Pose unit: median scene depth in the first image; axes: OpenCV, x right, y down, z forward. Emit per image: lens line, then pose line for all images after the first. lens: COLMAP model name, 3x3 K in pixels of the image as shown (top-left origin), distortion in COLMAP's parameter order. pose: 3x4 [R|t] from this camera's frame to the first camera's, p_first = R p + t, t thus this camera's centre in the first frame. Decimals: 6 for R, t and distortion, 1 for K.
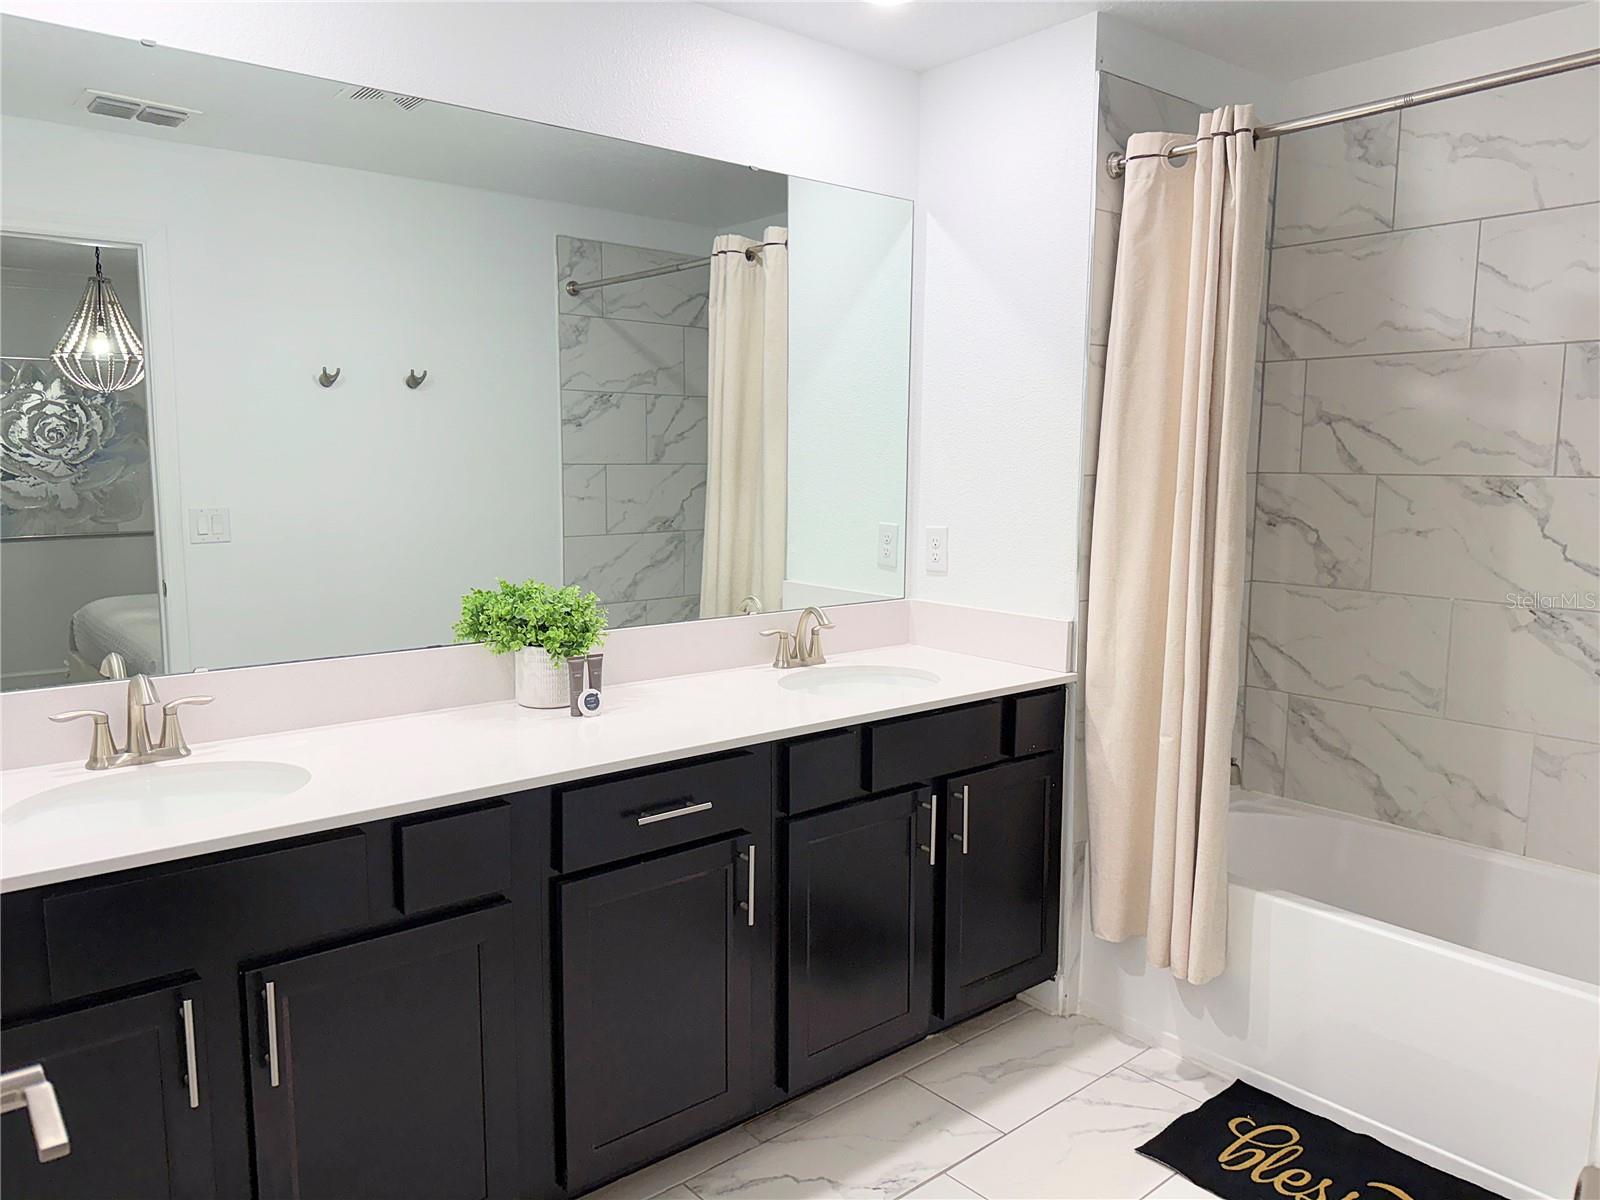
lens RADIAL K [[1156.9, 0, 794.8], [0, 1156.9, 605.3], [0, 0, 1]] dist [-0.001718, -0.005767]
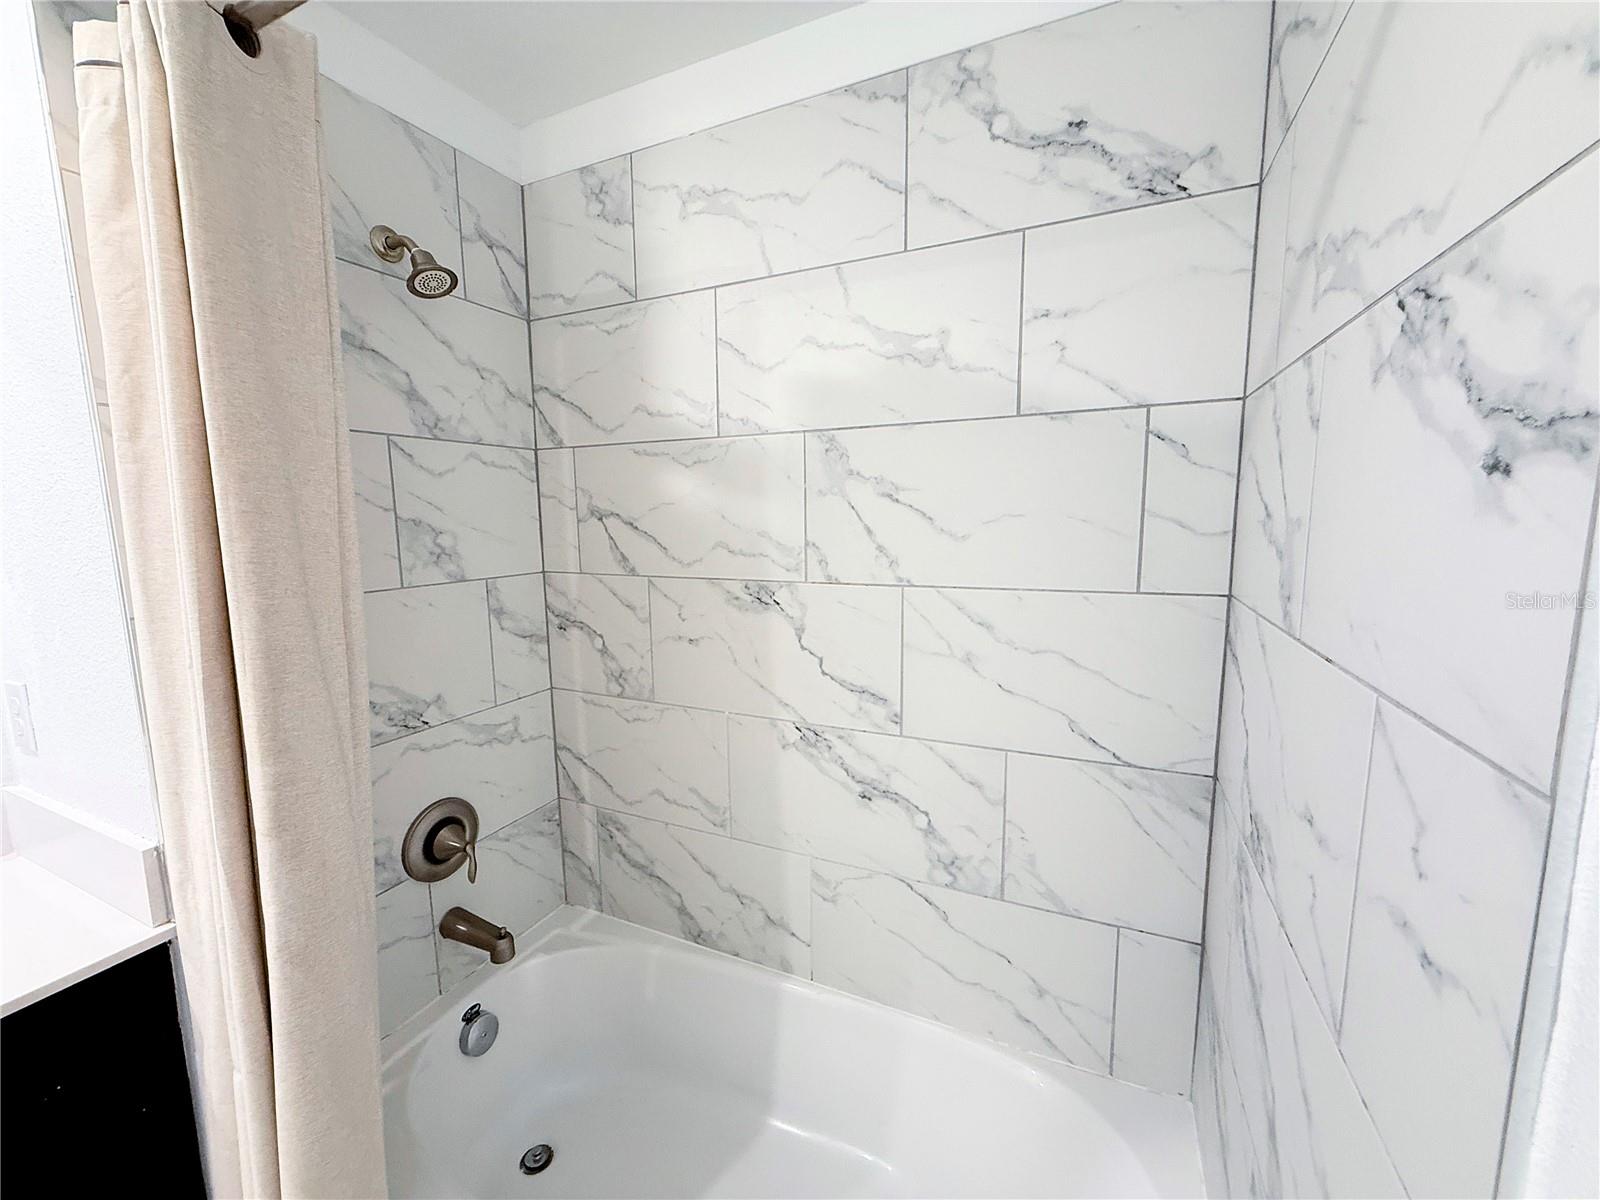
lens RADIAL K [[639.4, 0, 803.6], [0, 639.4, 596.7], [0, 0, 1]] dist [-0.000319, 0.000136]
pose [[0.904790, -0.065614, 0.420774, 0.409149], [0.065039, 0.997759, 0.015732, -0.098928], [-0.420863, 0.013132, 0.907029, 0.504948]]
